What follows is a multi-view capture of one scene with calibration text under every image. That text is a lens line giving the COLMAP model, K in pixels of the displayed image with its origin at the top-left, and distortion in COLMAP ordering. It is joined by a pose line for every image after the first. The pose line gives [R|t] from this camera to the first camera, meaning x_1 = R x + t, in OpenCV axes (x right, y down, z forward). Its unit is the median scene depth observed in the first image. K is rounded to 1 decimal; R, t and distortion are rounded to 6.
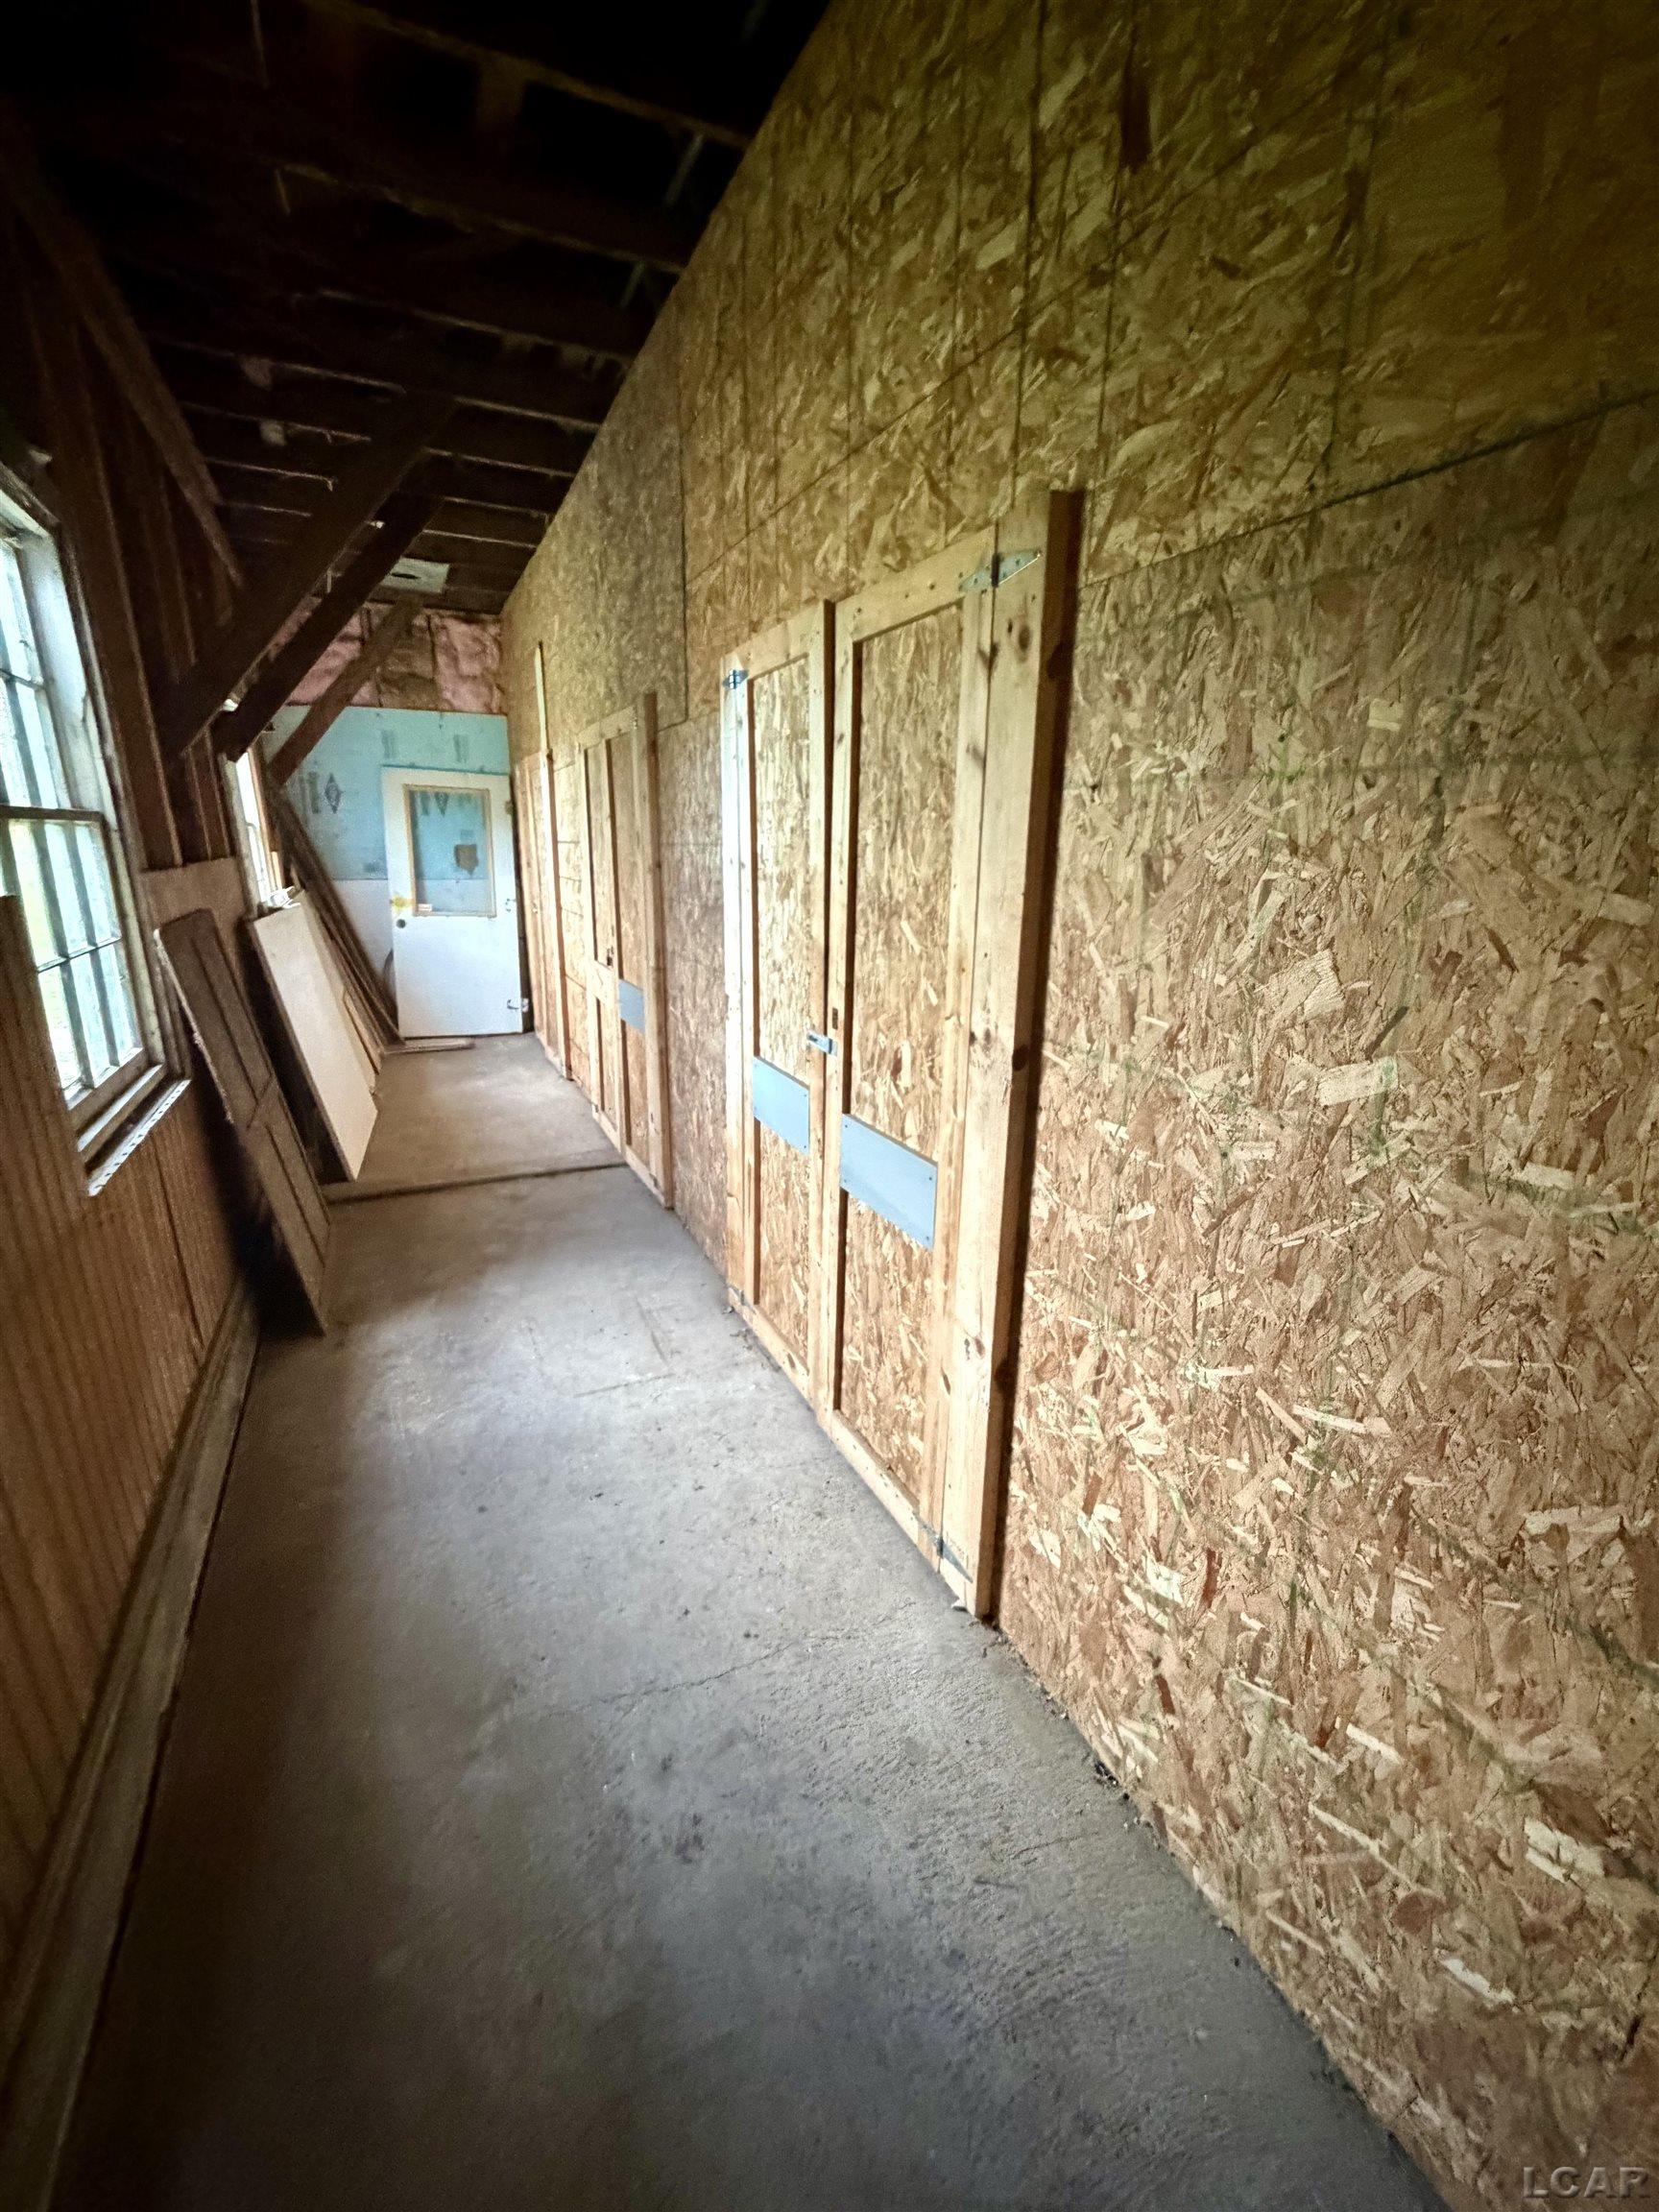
lens RADIAL K [[897.7, 0, 829.5], [0, 897.7, 1106.0], [0, 0, 1]] dist [-0.016082, -0.000163]
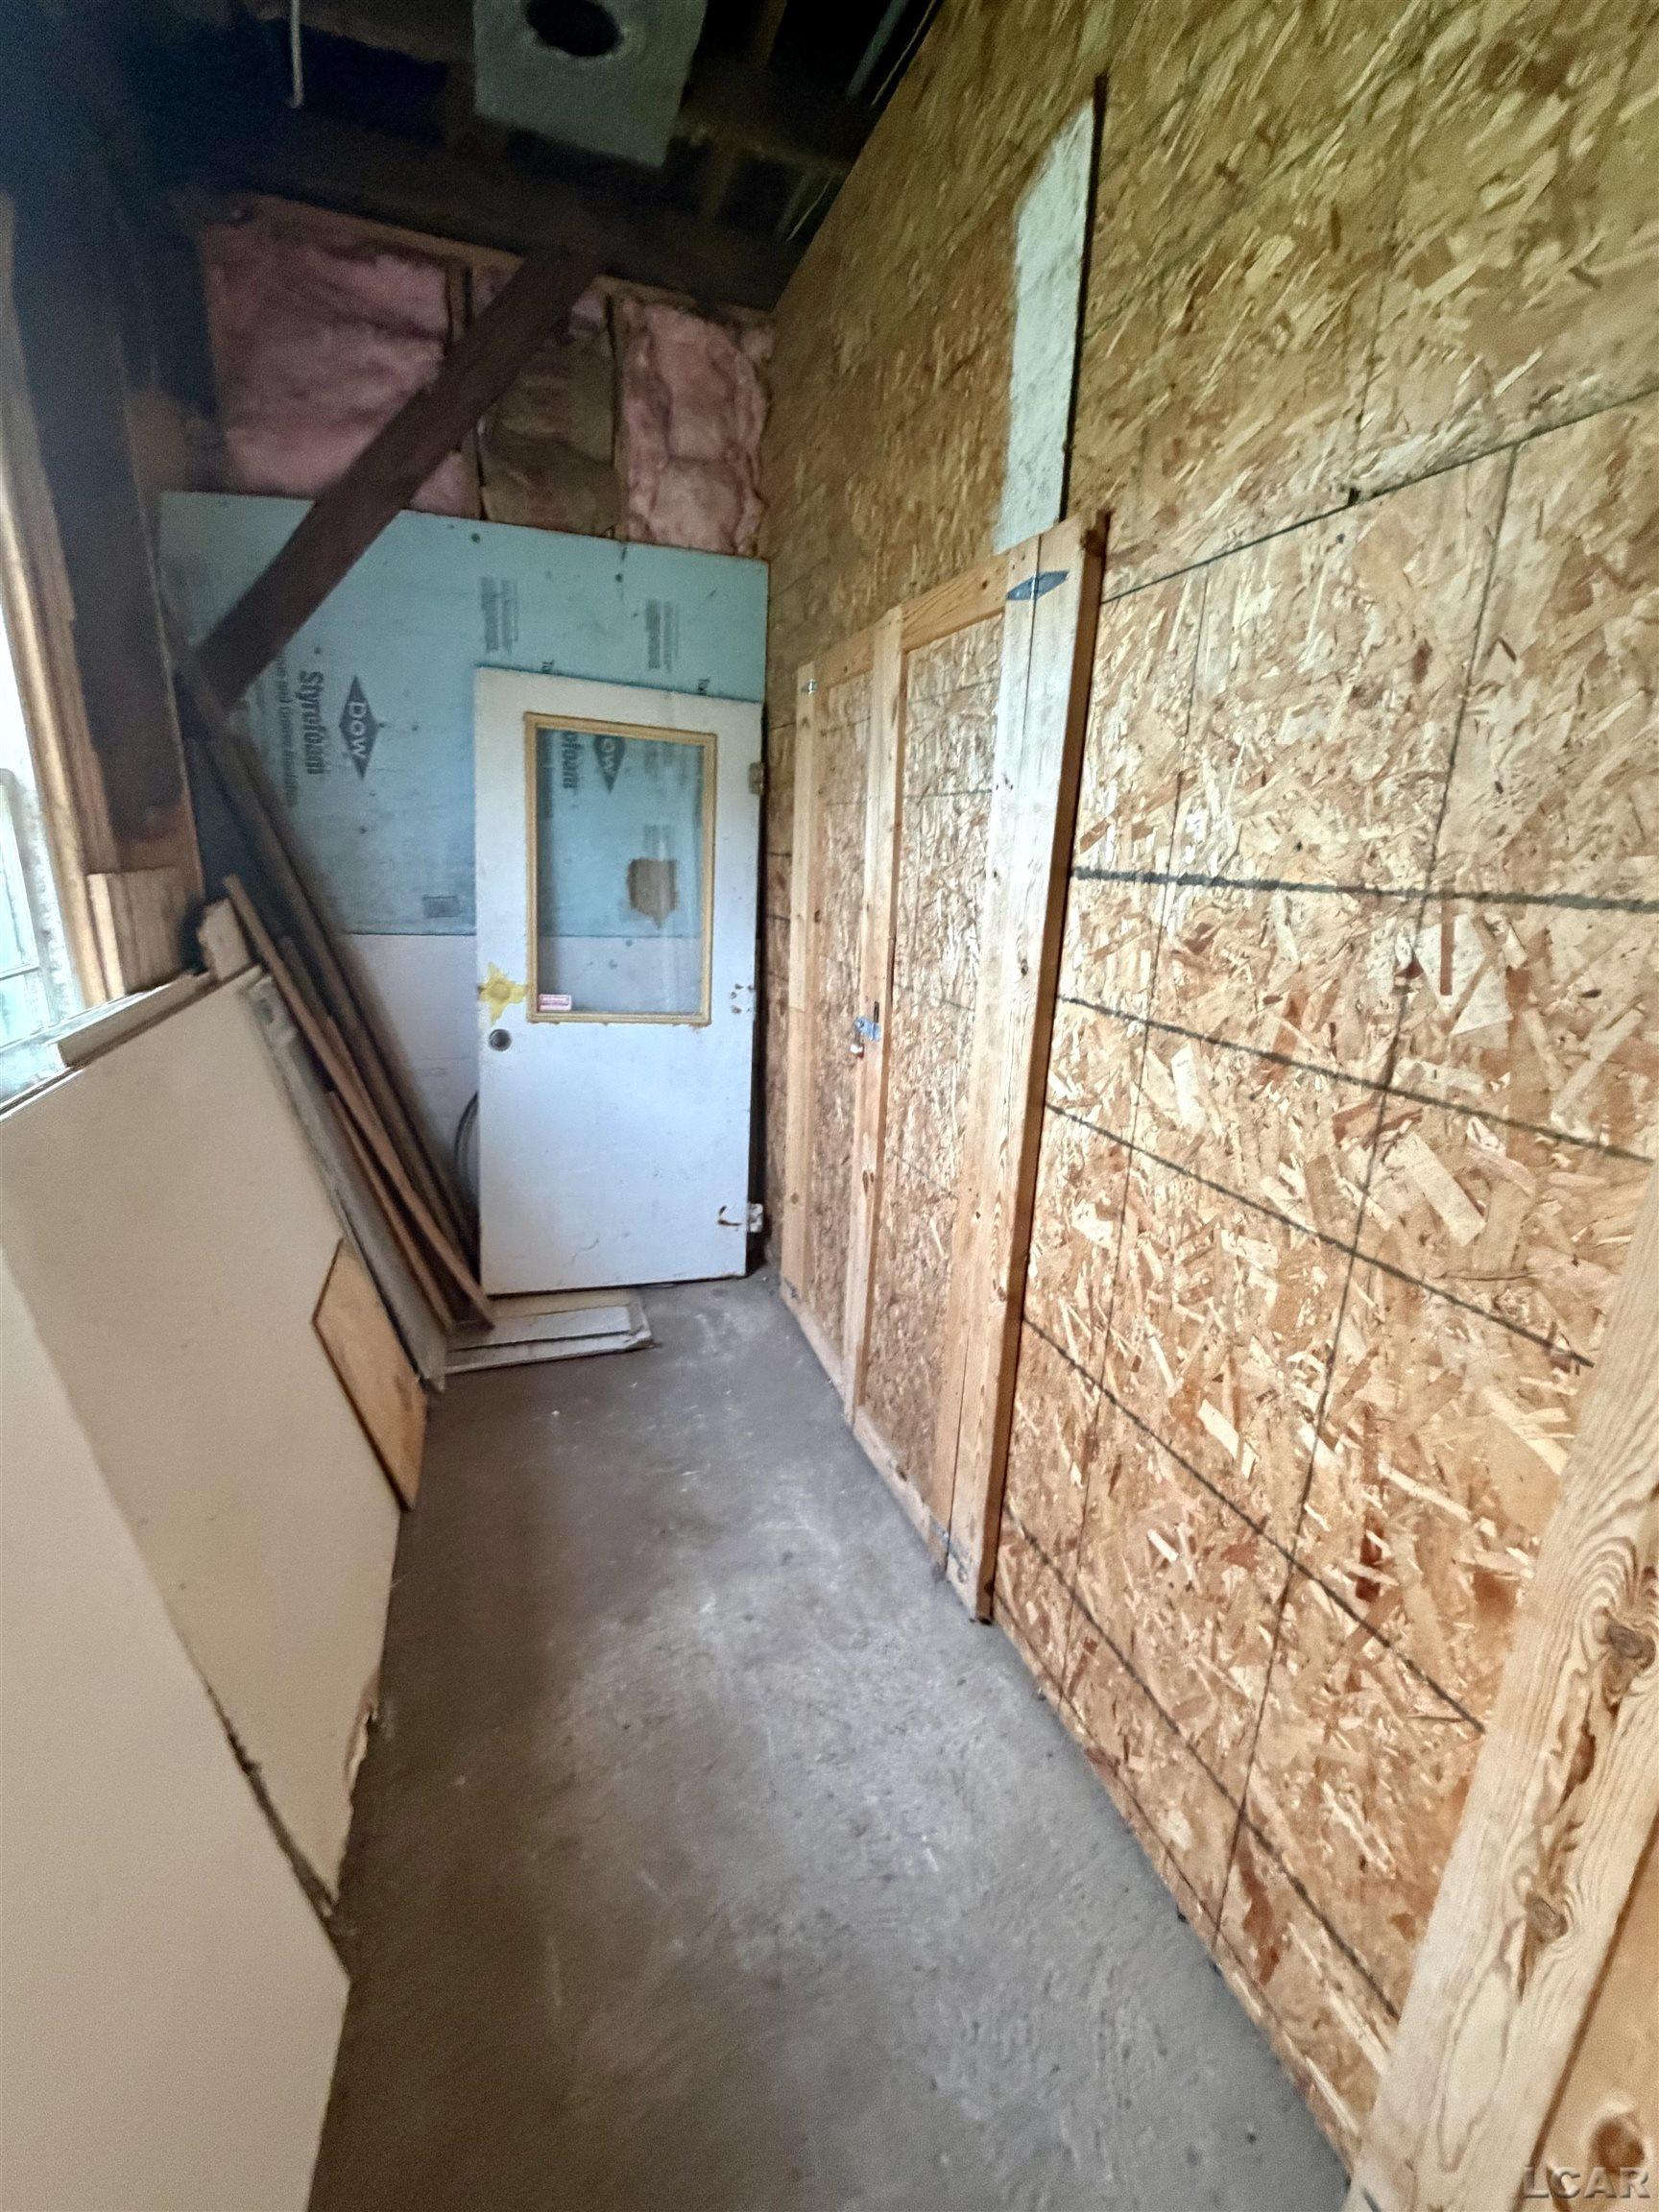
lens RADIAL K [[897.7, 0, 829.5], [0, 897.7, 1106.0], [0, 0, 1]] dist [-0.016082, -0.000163]
pose [[0.994195, 0.055394, -0.092239, -0.288588], [-0.056724, 0.998320, -0.011858, -0.180458], [0.091427, 0.017021, 0.995666, 0.603792]]
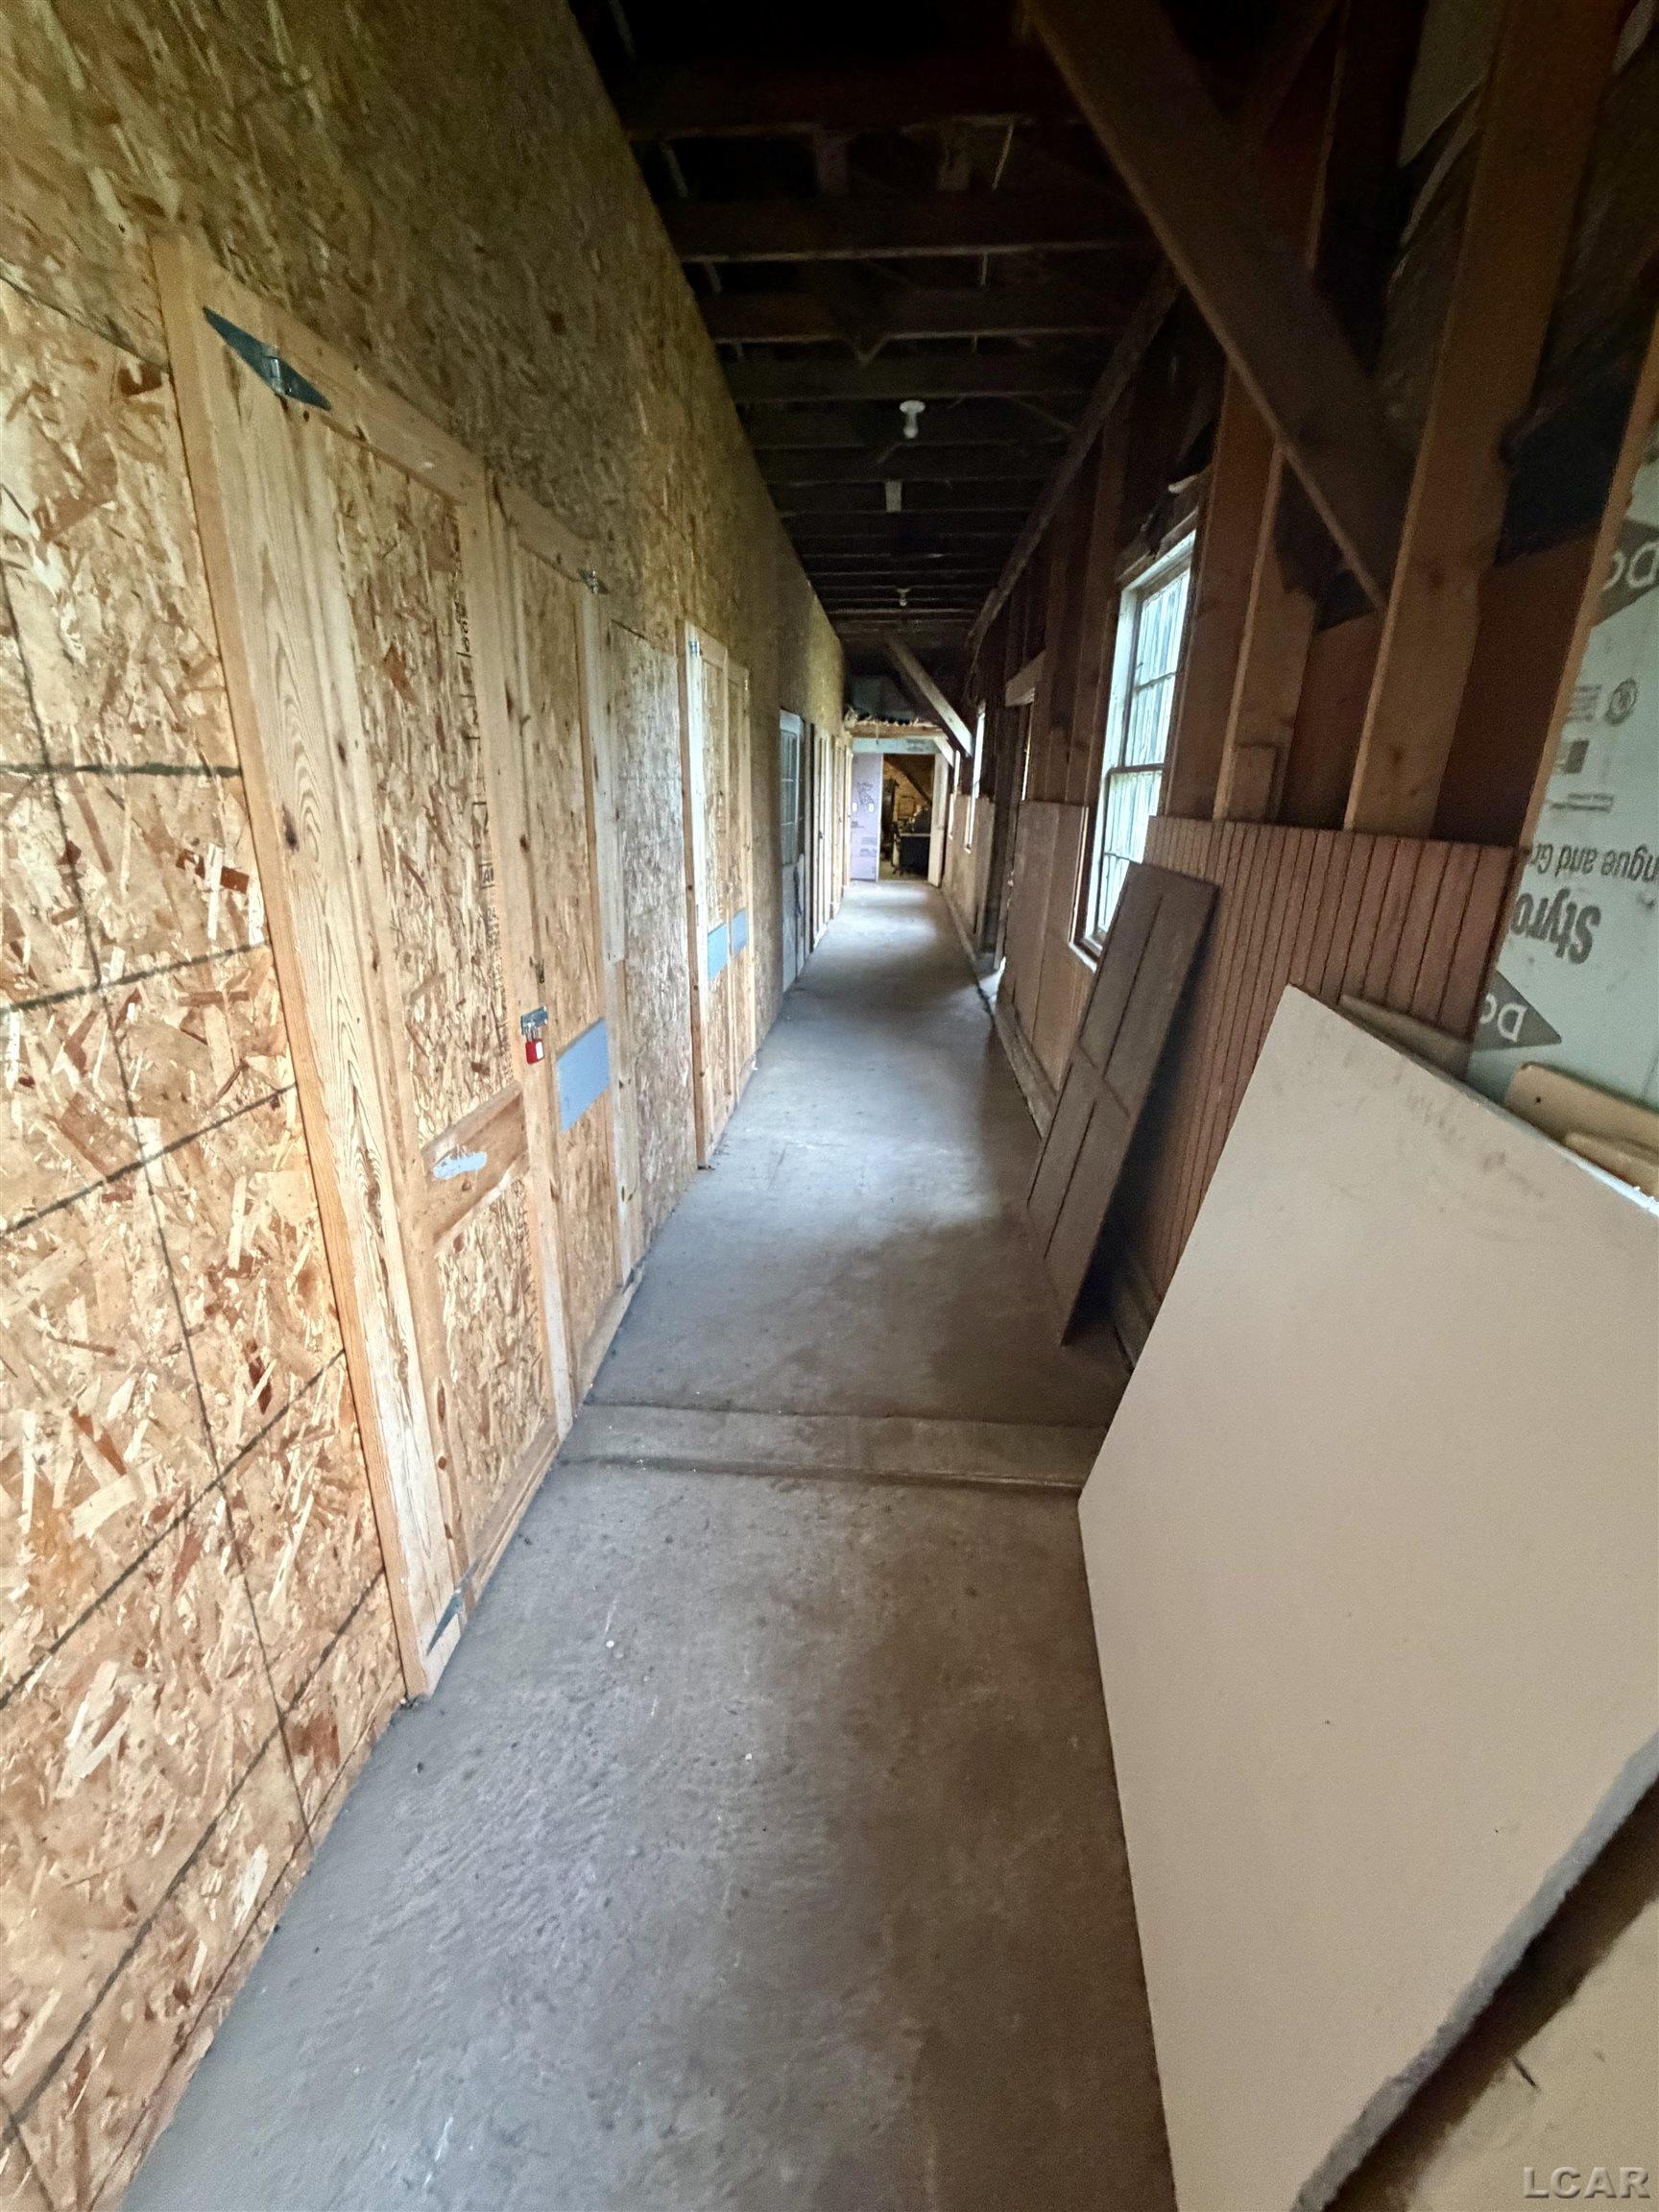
lens RADIAL K [[897.7, 0, 829.5], [0, 897.7, 1106.0], [0, 0, 1]] dist [-0.016082, -0.000163]
pose [[-0.868347, -0.194749, 0.456121, -0.380107], [0.107959, 0.823401, 0.557095, -0.243202], [-0.484064, 0.532994, -0.693973, 0.824004]]
